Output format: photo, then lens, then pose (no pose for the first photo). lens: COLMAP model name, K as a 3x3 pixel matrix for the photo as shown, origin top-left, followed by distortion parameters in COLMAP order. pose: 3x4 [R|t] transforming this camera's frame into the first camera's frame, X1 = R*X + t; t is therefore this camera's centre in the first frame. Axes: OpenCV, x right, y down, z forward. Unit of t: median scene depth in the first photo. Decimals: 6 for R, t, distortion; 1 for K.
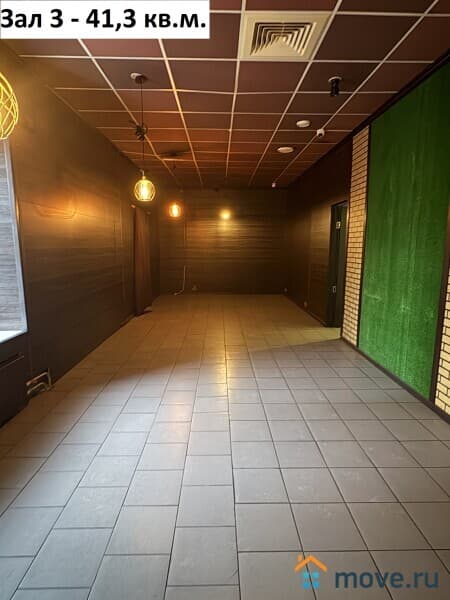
lens RADIAL K [[345.1, 0, 225.8], [0, 345.1, 298.6], [0, 0, 1]] dist [0.001537, 0.001094]
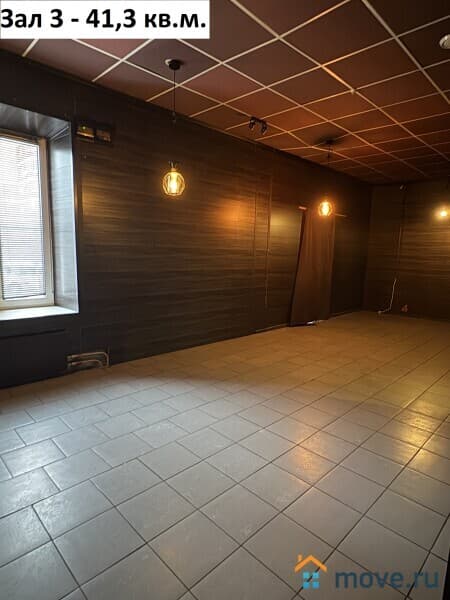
lens RADIAL K [[345.1, 0, 225.3], [0, 345.1, 301.6], [0, 0, 1]] dist [0.001537, 0.001094]
pose [[0.691600, 0.117363, -0.712682, 0.547533], [-0.135175, 0.990308, 0.031905, -0.044792], [0.709519, 0.074271, 0.700761, 0.457596]]
